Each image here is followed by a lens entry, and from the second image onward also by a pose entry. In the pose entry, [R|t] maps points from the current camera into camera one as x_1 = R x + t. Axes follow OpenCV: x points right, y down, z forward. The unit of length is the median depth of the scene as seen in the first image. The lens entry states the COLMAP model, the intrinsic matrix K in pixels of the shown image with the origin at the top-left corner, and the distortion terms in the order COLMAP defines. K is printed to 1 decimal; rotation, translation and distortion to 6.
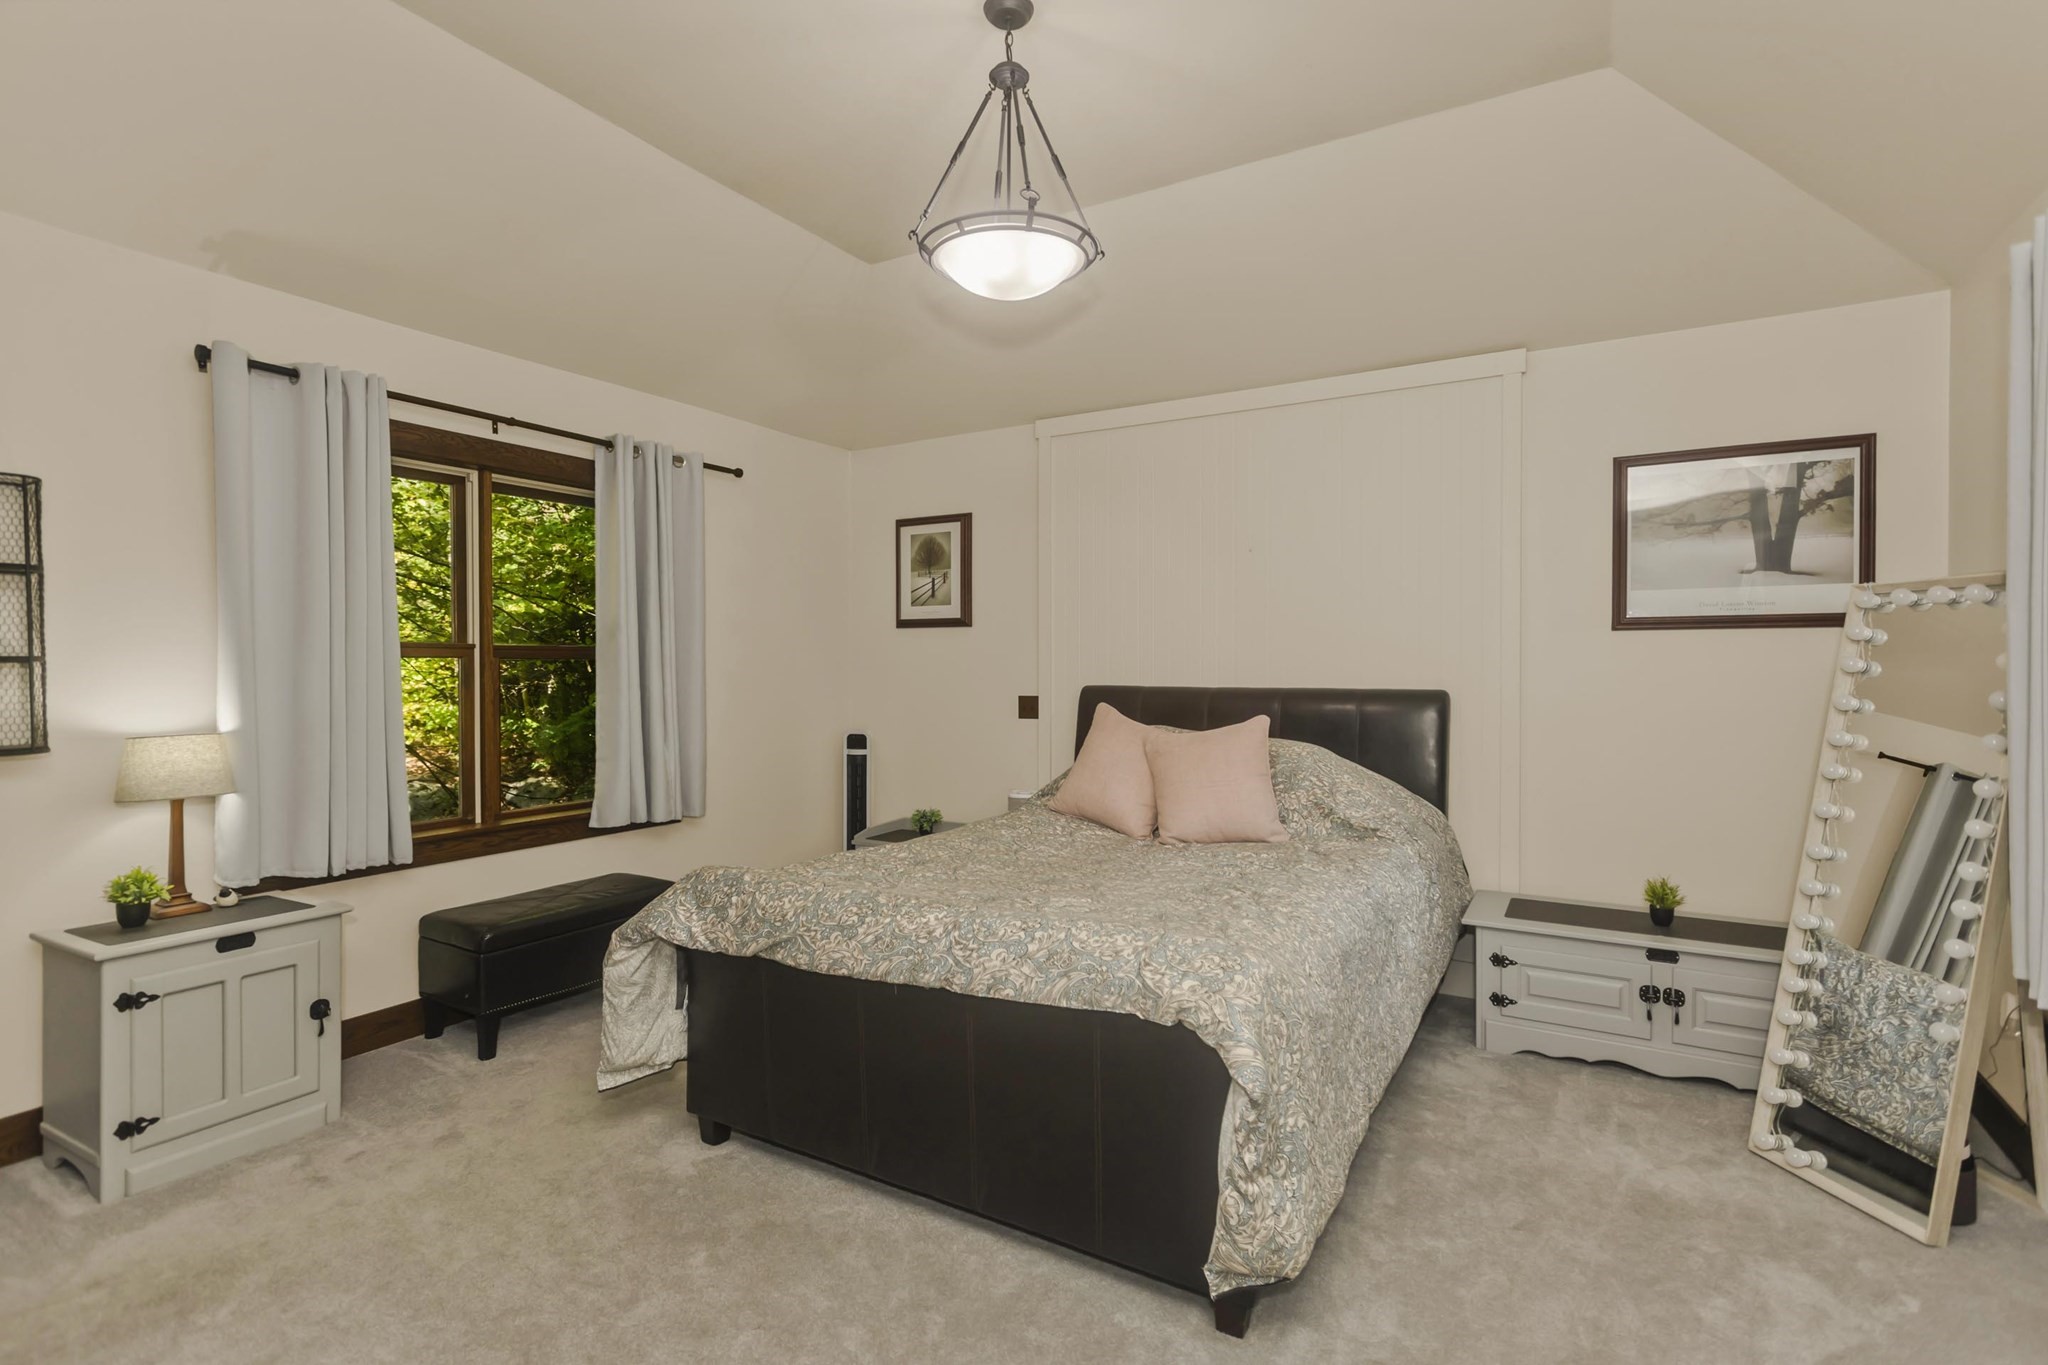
lens RADIAL K [[973.6, 0, 1024.0], [0, 973.6, 682.5], [0, 0, 1]] dist [0.000933, 0.000108]
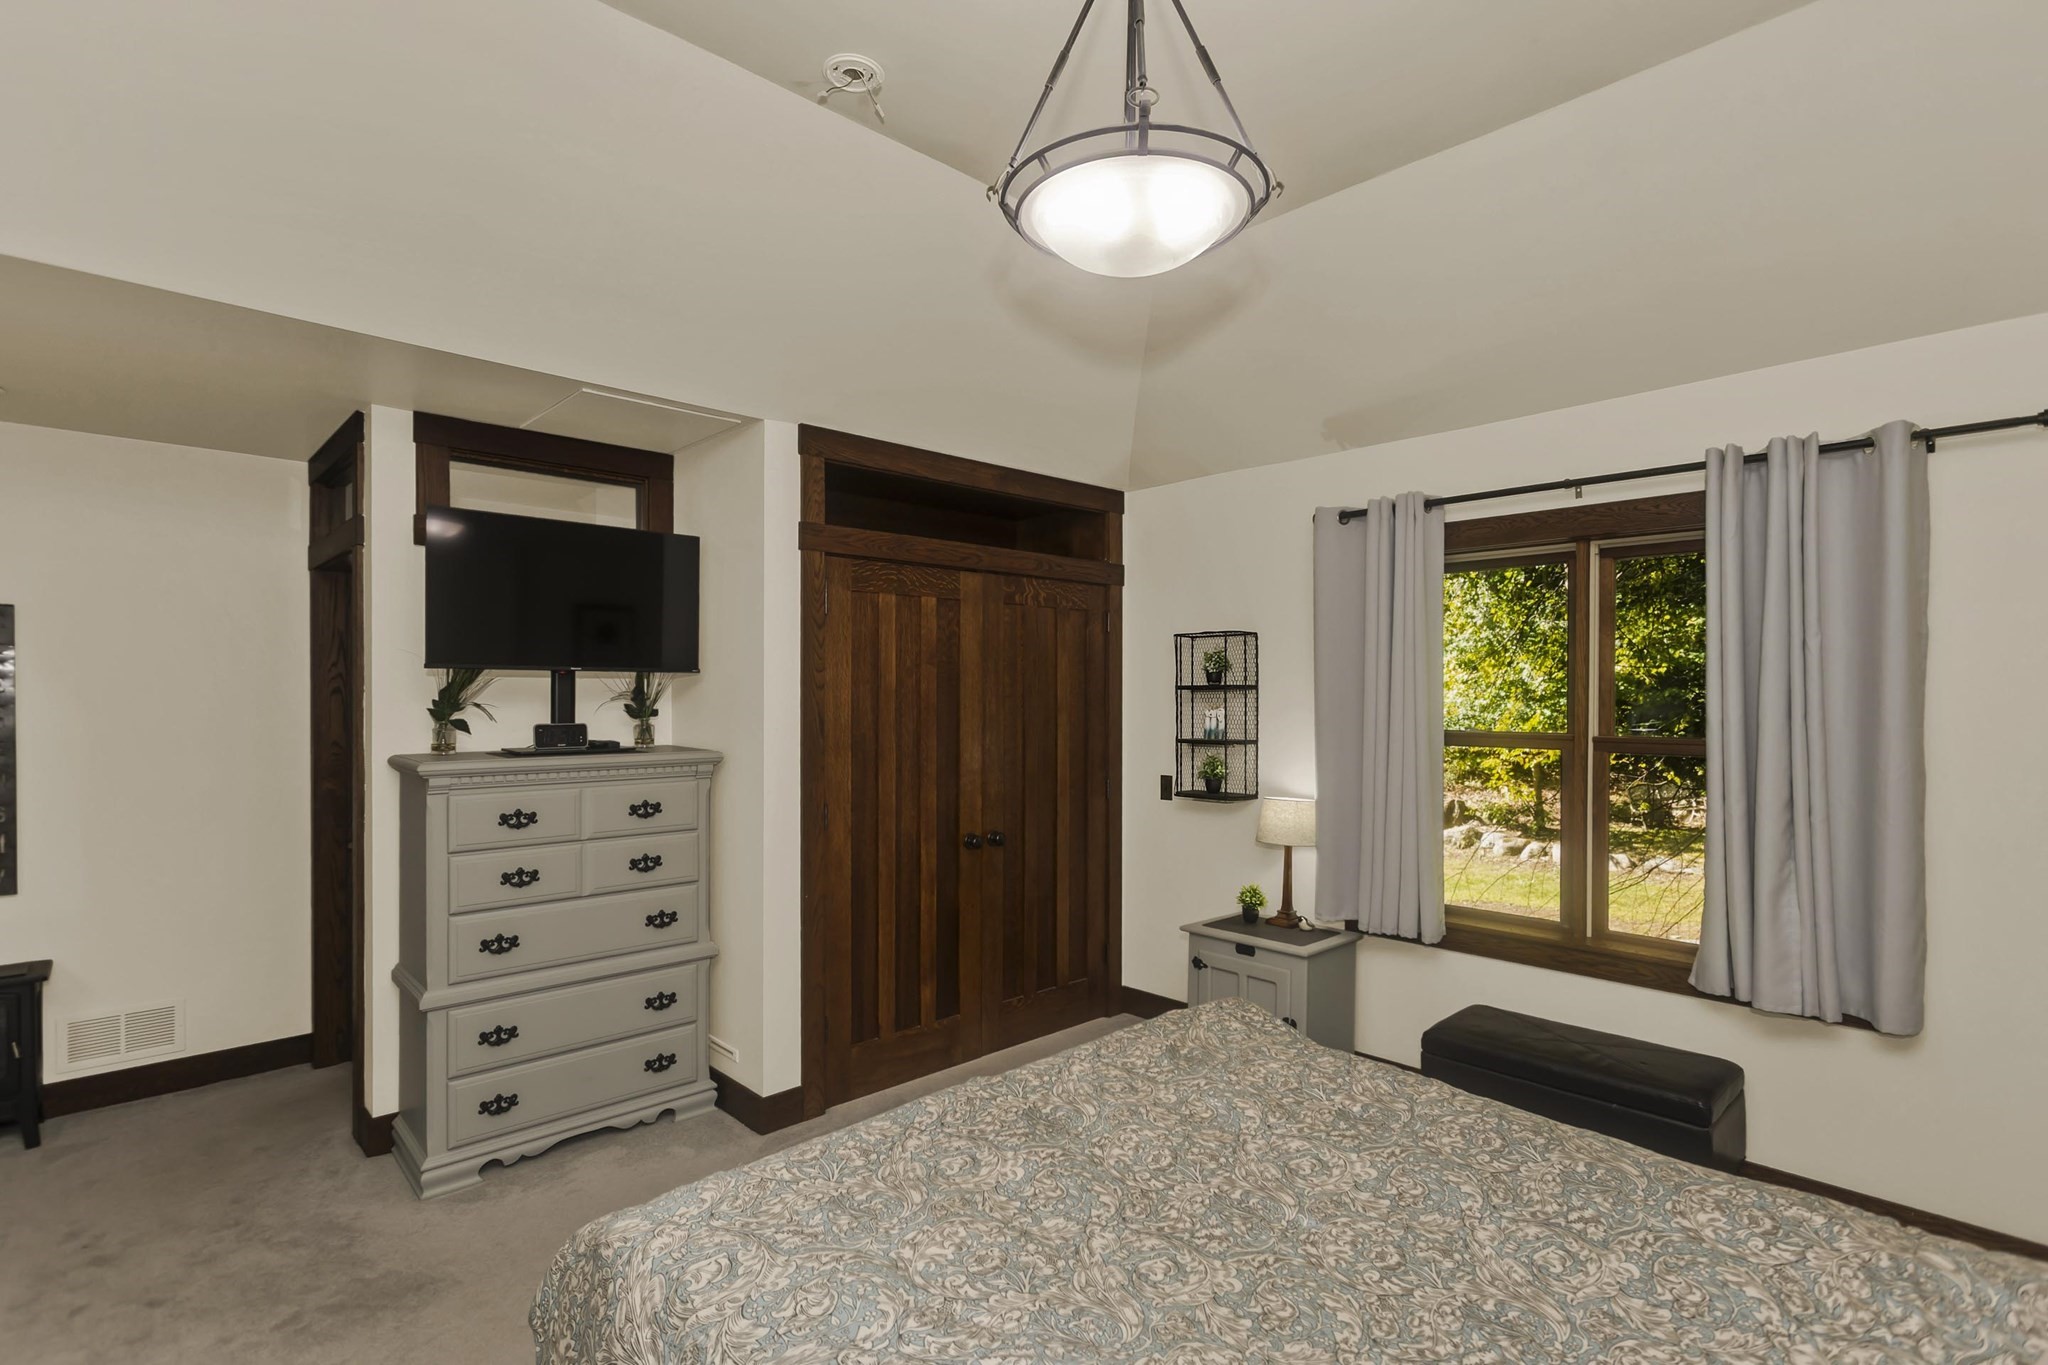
lens RADIAL K [[984.8, 0, 1024.0], [0, 984.8, 682.5], [0, 0, 1]] dist [0.000415, 0.000057]
pose [[-0.287072, -0.017711, -0.957745, 0.522697], [-0.021527, 0.999696, -0.012034, -0.075111], [0.957667, 0.017163, -0.287366, 0.892639]]
